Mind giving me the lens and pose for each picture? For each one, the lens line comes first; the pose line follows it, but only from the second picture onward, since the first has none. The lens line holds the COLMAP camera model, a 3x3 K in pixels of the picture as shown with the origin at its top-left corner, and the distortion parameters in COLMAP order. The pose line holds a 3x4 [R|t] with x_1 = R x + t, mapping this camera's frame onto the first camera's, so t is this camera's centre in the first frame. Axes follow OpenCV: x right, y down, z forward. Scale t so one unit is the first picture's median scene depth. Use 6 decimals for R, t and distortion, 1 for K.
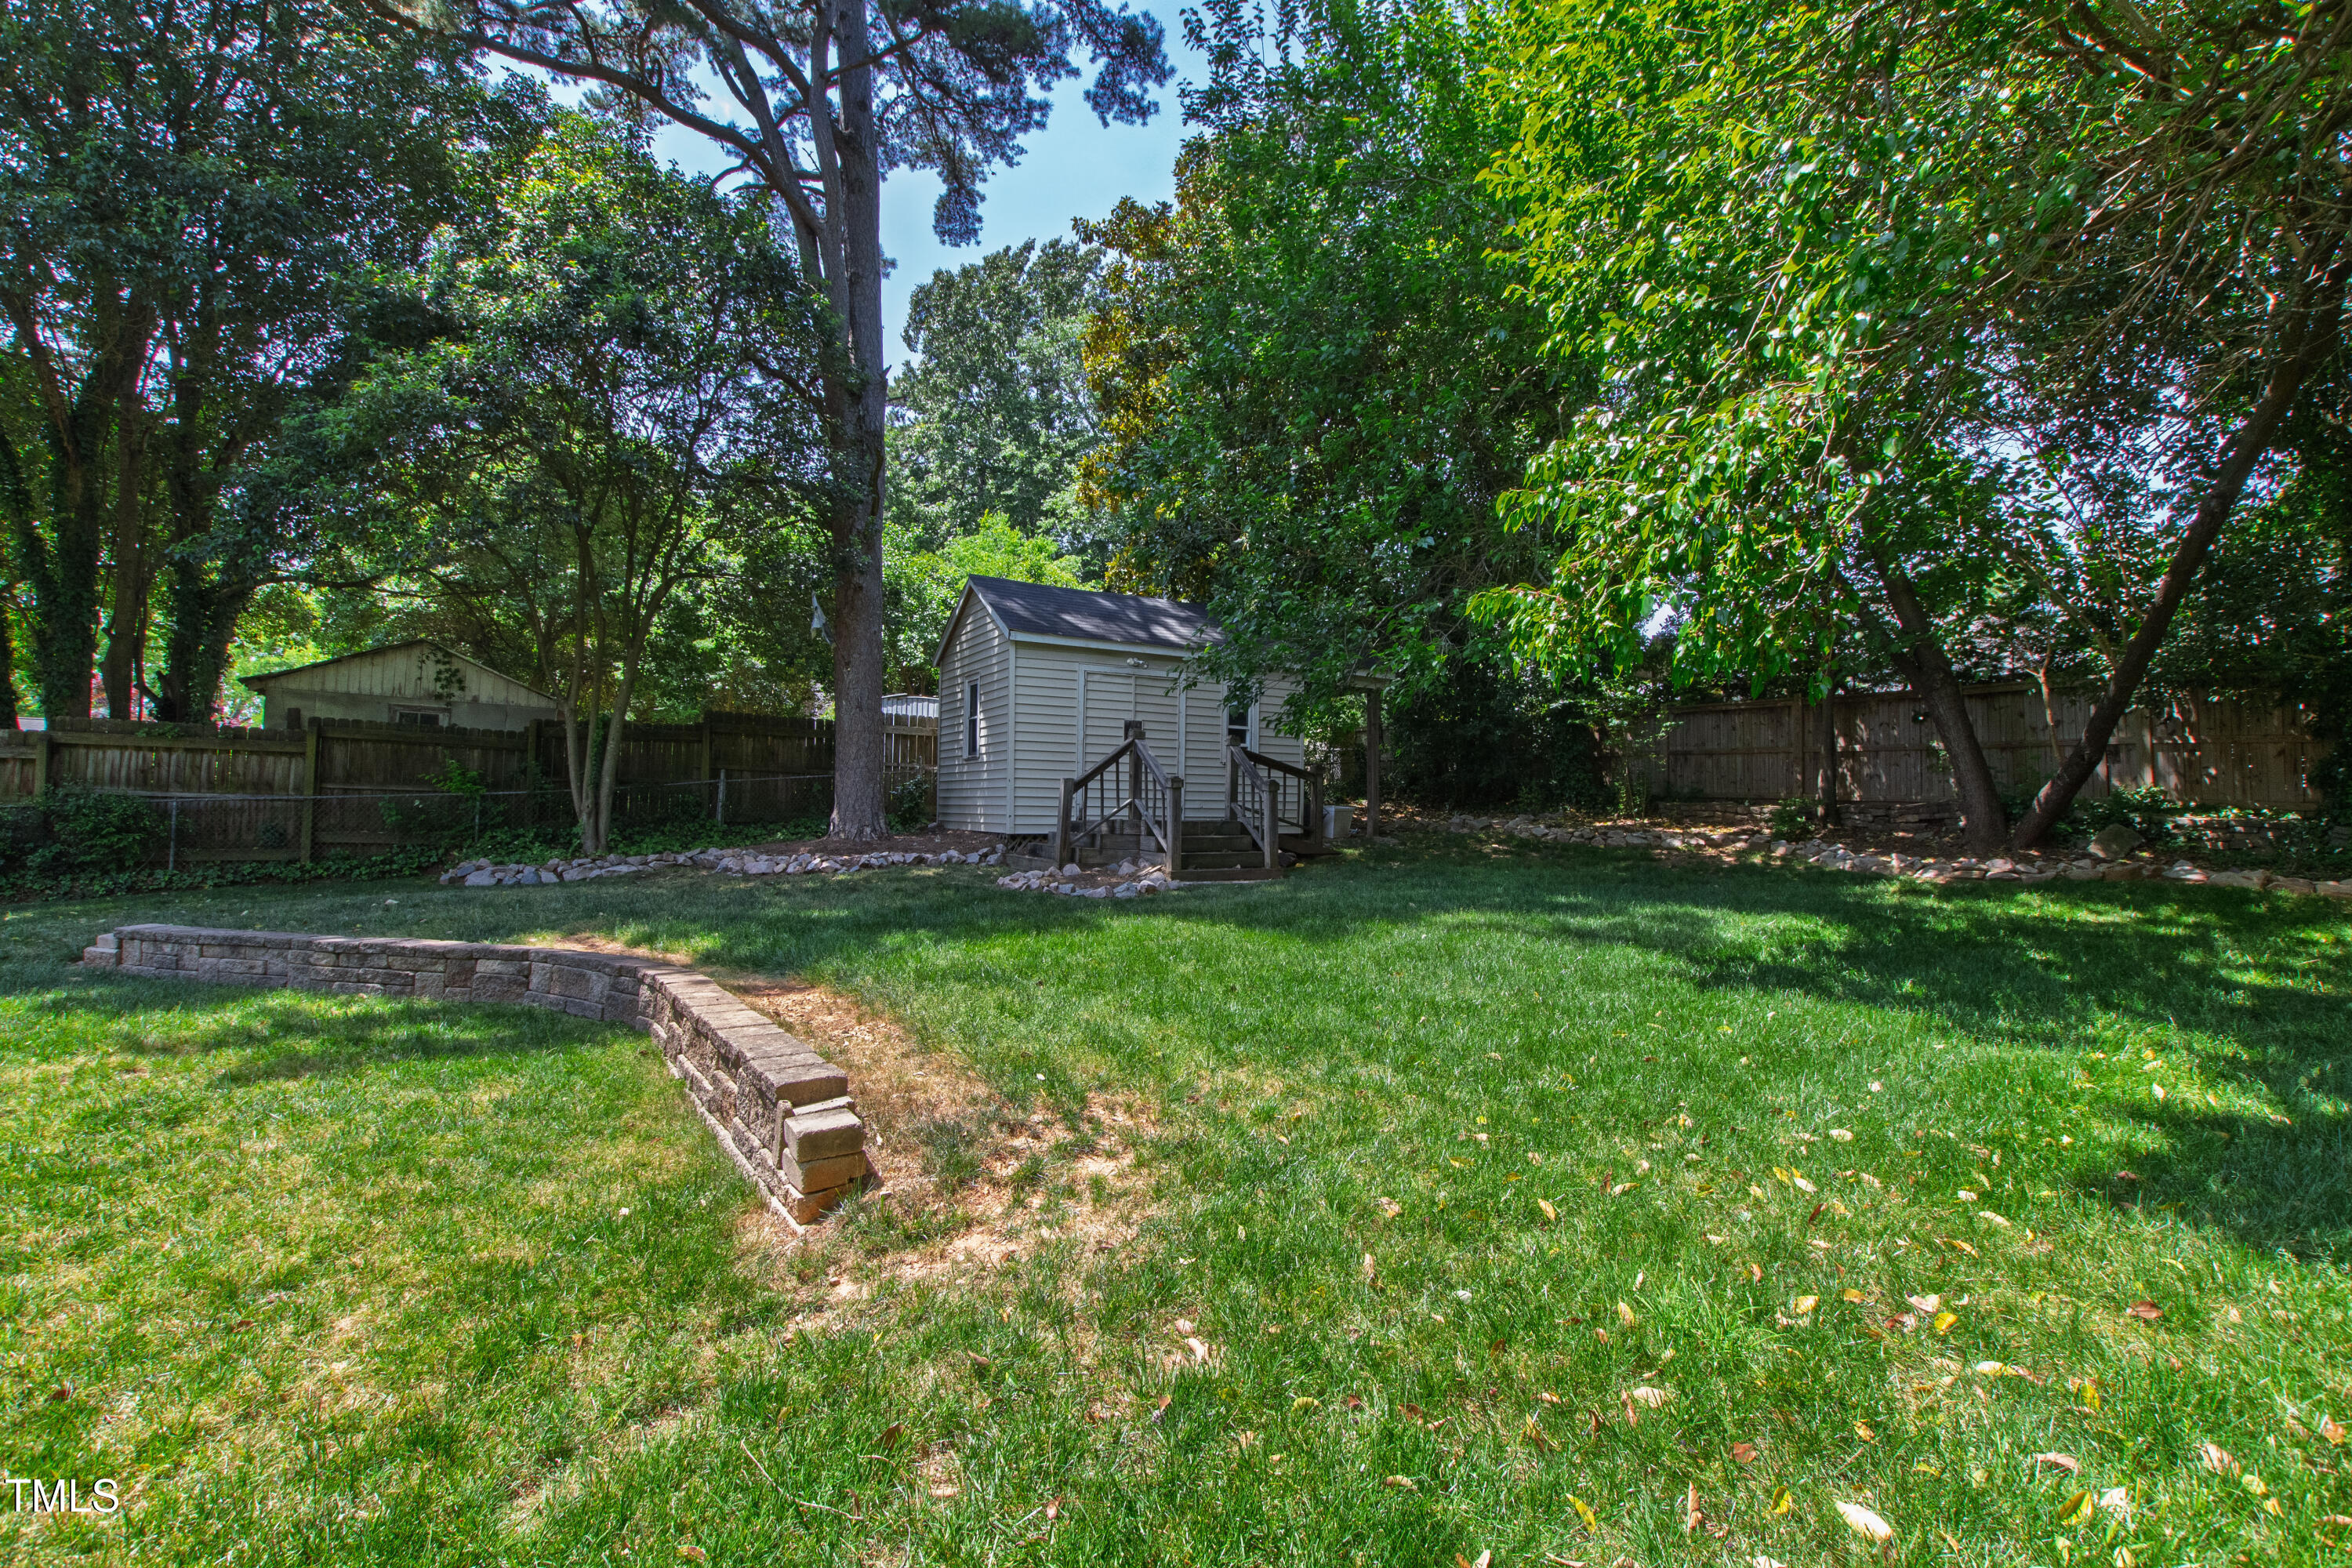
lens RADIAL K [[983.9, 0, 1176.0], [0, 983.9, 784.0], [0, 0, 1]] dist [0.000393, 0.000084]
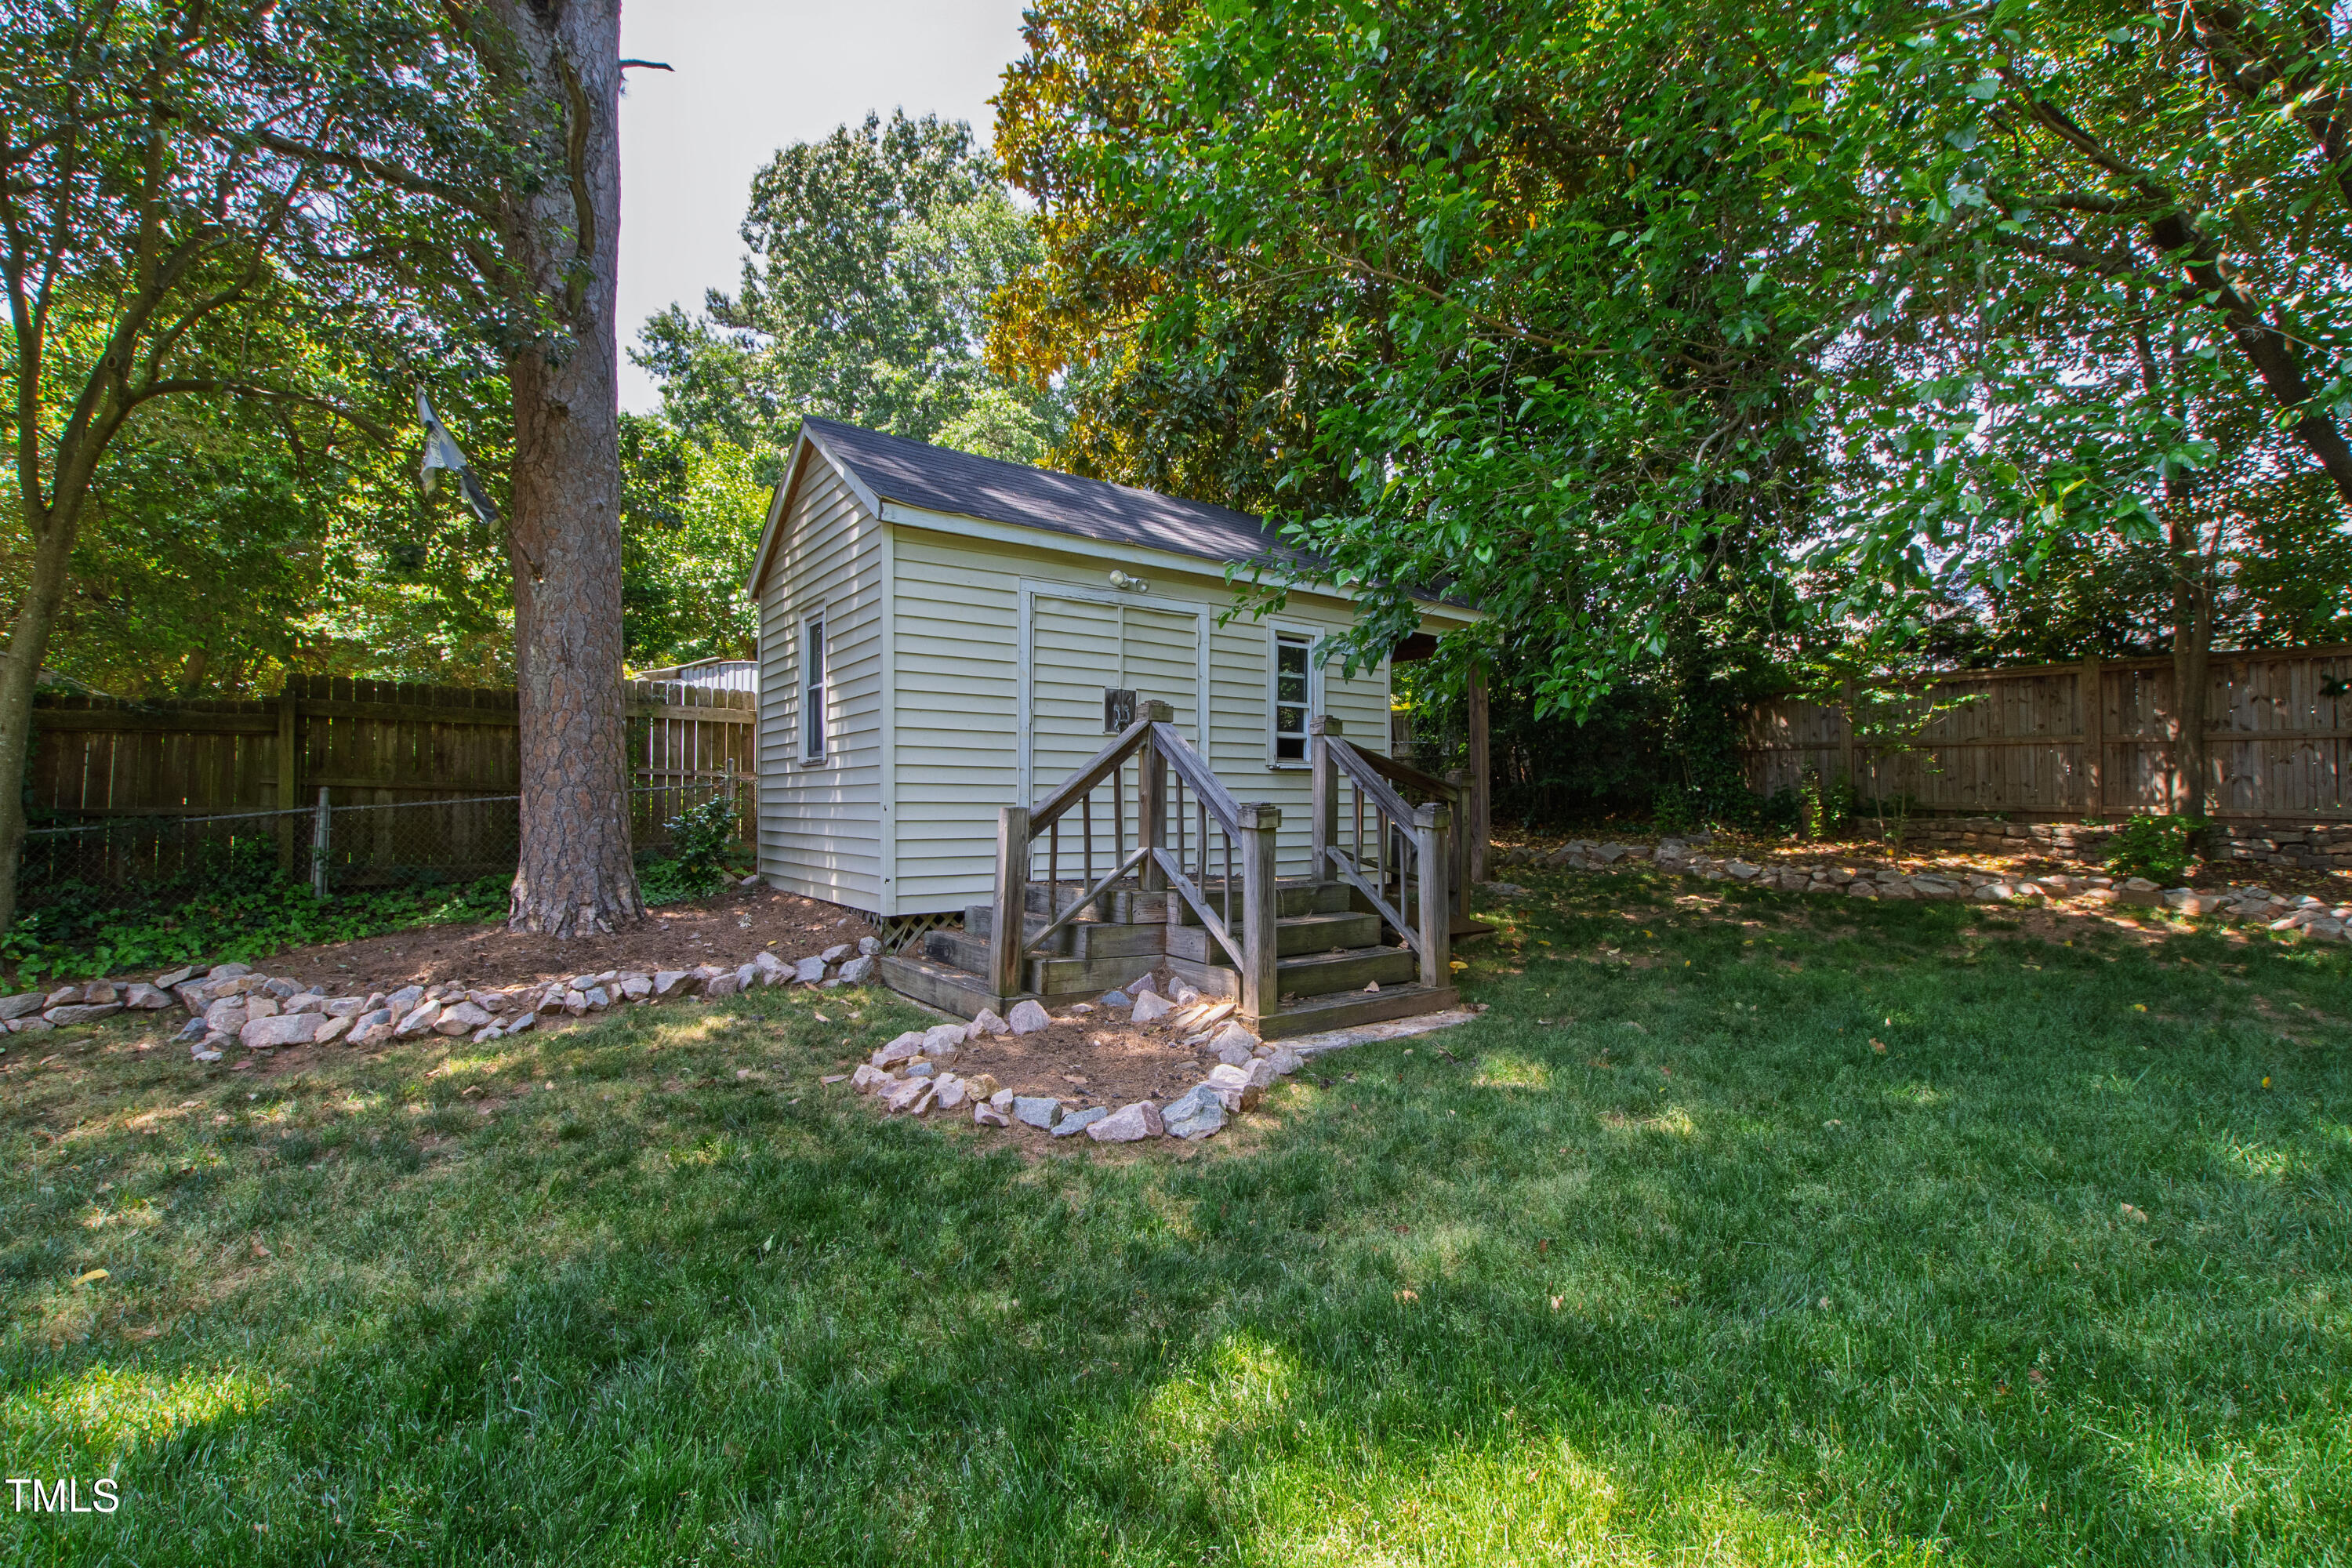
lens RADIAL K [[1027.4, 0, 1175.6], [0, 1027.4, 804.3], [0, 0, 1]] dist [-0.000615, -0.000133]
pose [[0.994736, -0.011550, 0.101819, -0.074989], [0.009095, 0.999657, 0.024548, -0.016270], [-0.102067, -0.023493, 0.994500, 0.461384]]
